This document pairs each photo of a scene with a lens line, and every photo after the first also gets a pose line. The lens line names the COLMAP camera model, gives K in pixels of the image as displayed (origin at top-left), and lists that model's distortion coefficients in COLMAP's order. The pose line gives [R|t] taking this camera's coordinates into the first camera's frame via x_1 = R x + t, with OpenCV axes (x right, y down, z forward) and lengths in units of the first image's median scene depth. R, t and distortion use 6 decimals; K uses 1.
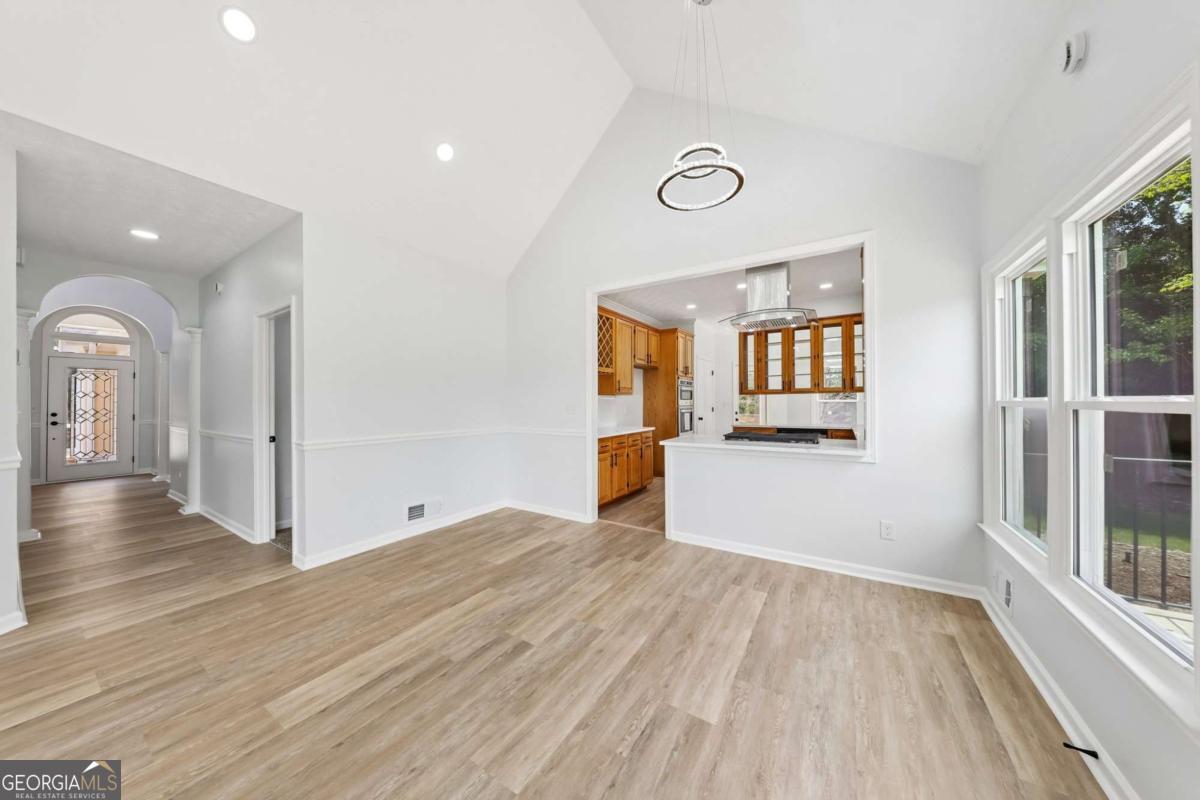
lens RADIAL K [[383.7, 0, 599.4], [0, 383.7, 395.2], [0, 0, 1]] dist [-0.000620, -0.000630]
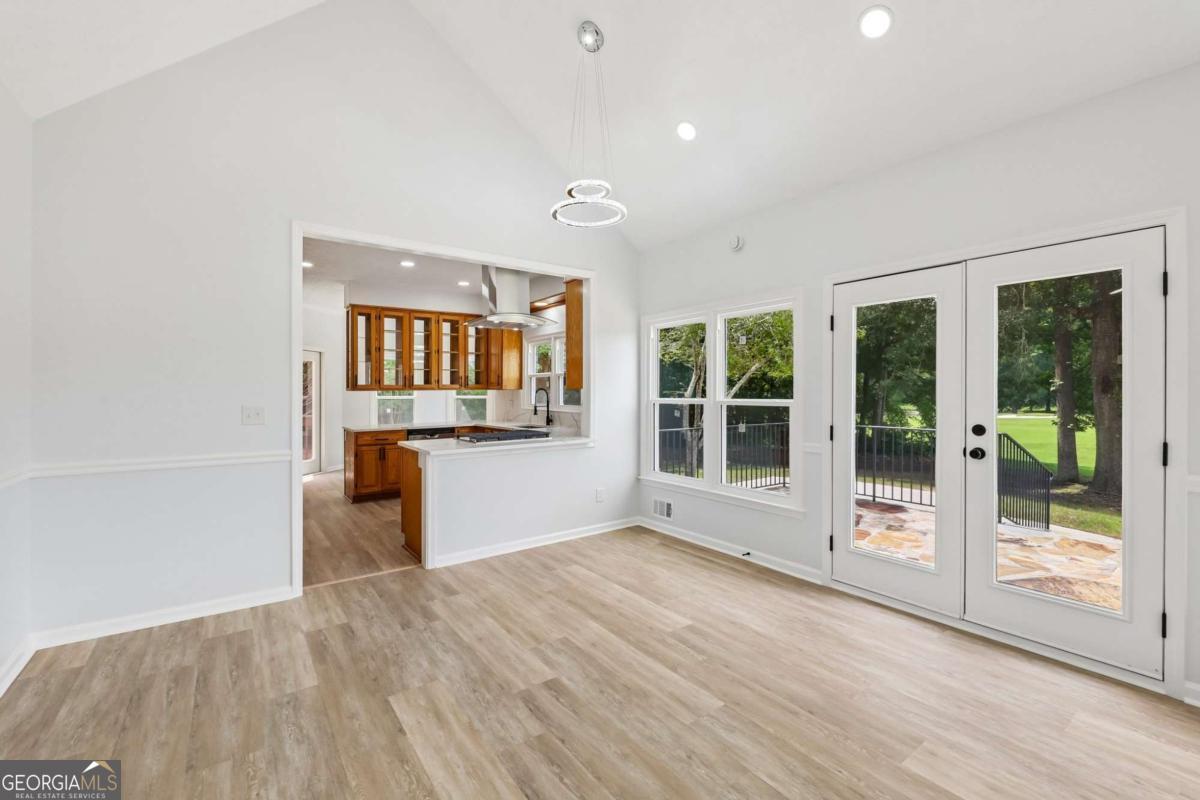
lens RADIAL K [[507.9, 0, 594.6], [0, 507.9, 396.5], [0, 0, 1]] dist [-0.005308, -0.001009]
pose [[0.368394, -0.006129, 0.929649, -0.964076], [-0.008132, 0.999919, 0.009815, -0.011622], [-0.929634, -0.011176, 0.368315, 0.382285]]
